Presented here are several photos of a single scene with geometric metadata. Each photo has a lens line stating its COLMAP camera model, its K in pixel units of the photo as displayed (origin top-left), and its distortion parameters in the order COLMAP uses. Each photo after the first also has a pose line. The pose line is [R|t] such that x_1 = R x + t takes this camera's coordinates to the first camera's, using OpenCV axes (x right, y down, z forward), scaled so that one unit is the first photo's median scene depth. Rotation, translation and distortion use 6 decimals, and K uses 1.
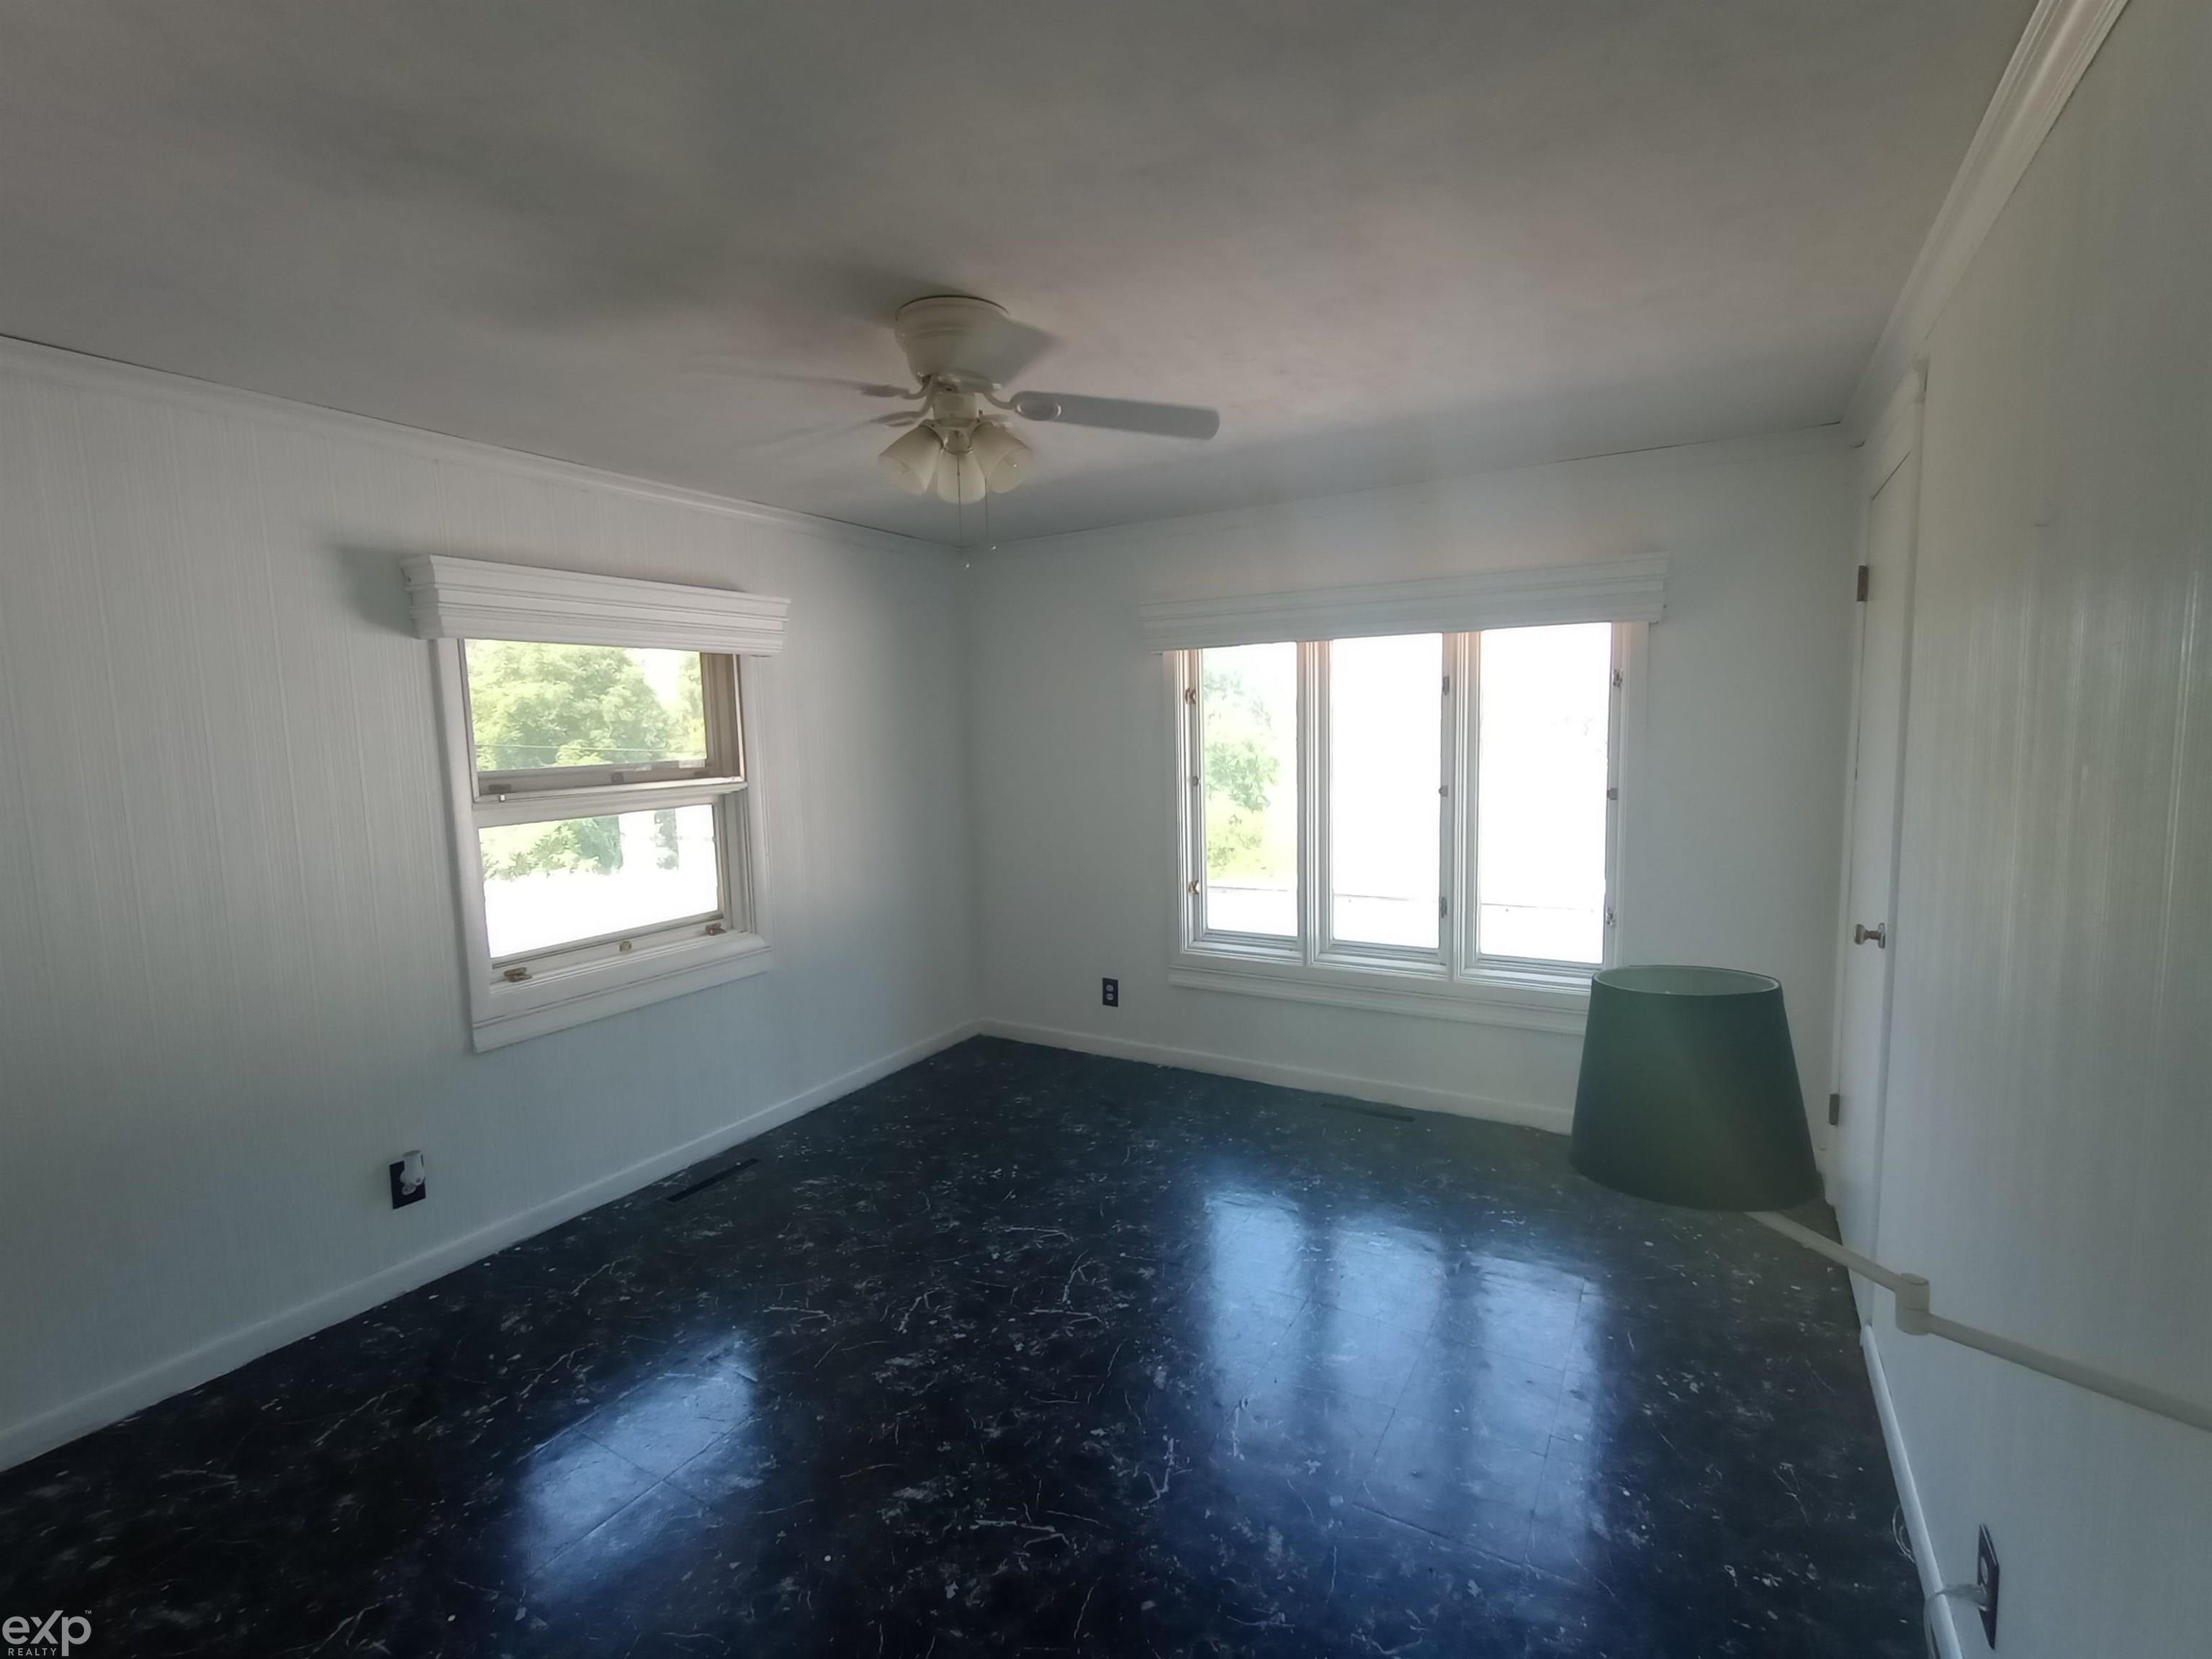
lens RADIAL K [[1000.1, 0, 1114.4], [0, 1000.1, 836.9], [0, 0, 1]] dist [-0.018532, -0.000004]
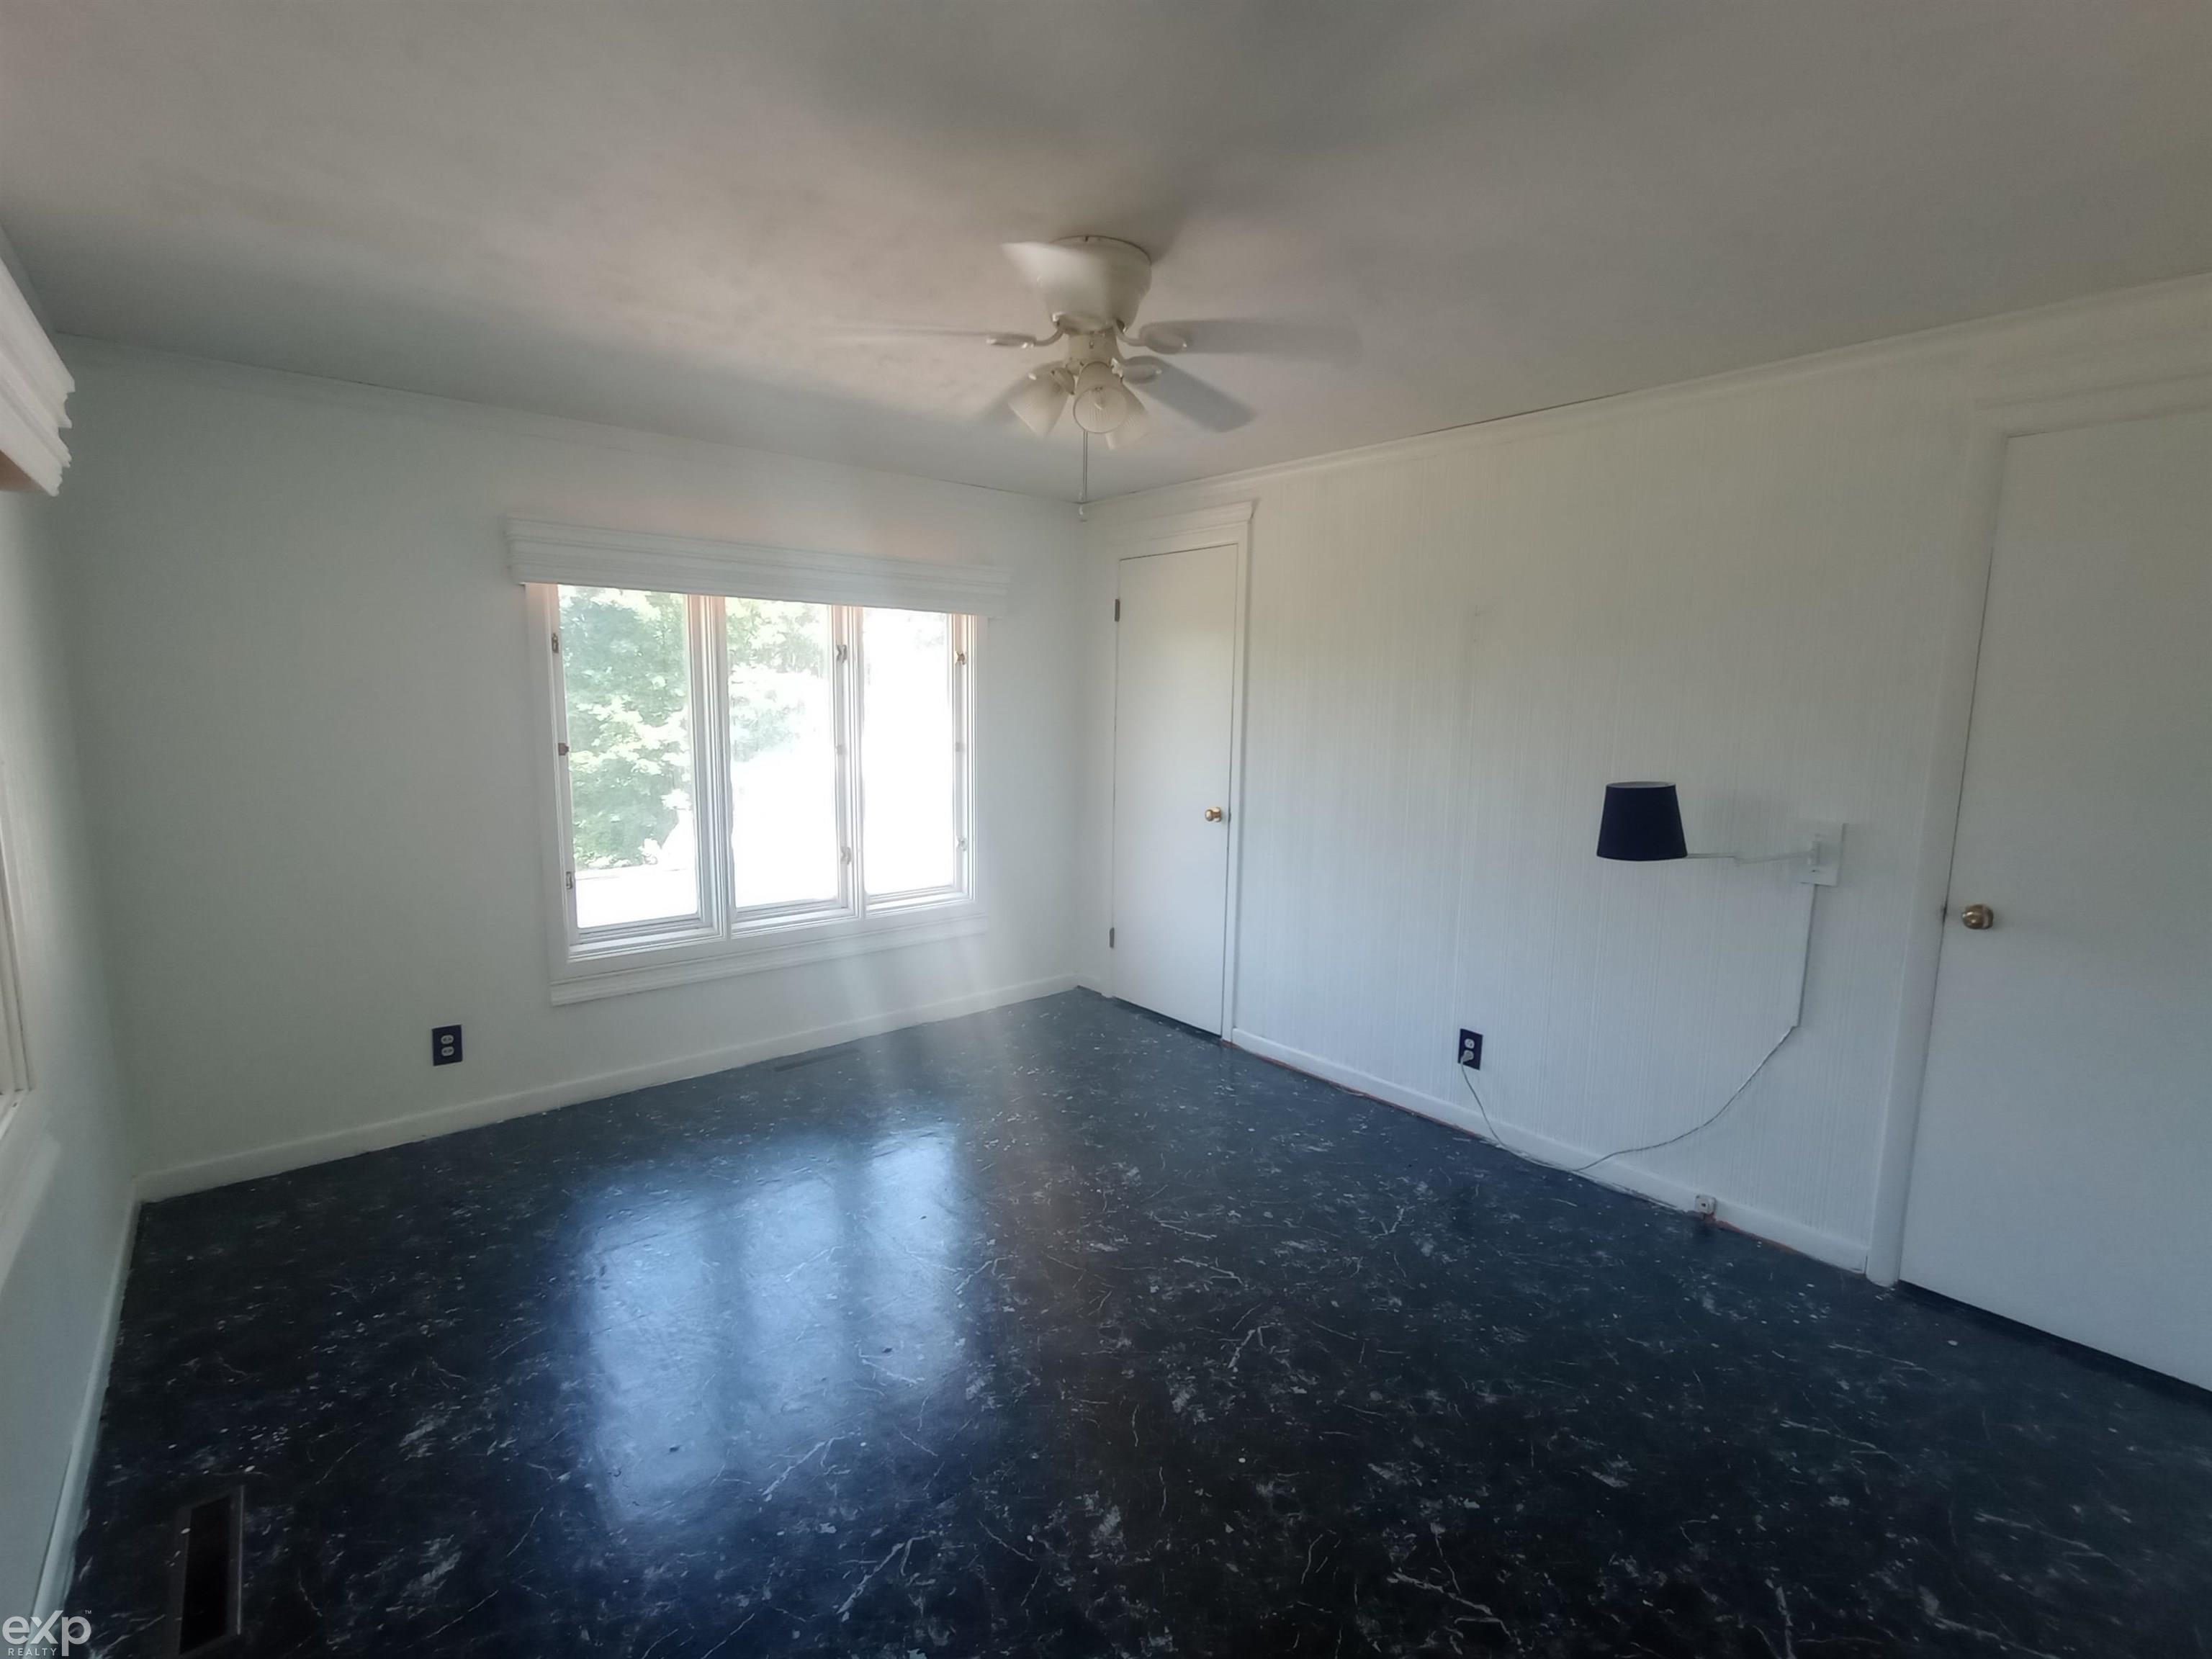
lens RADIAL K [[1000.1, 0, 1113.7], [0, 1000.1, 821.8], [0, 0, 1]] dist [-0.018532, -0.000004]
pose [[0.327723, -0.097390, 0.939741, -0.564229], [0.083920, 0.993742, 0.073720, -0.021192], [-0.941039, 0.054704, 0.333845, 0.324194]]
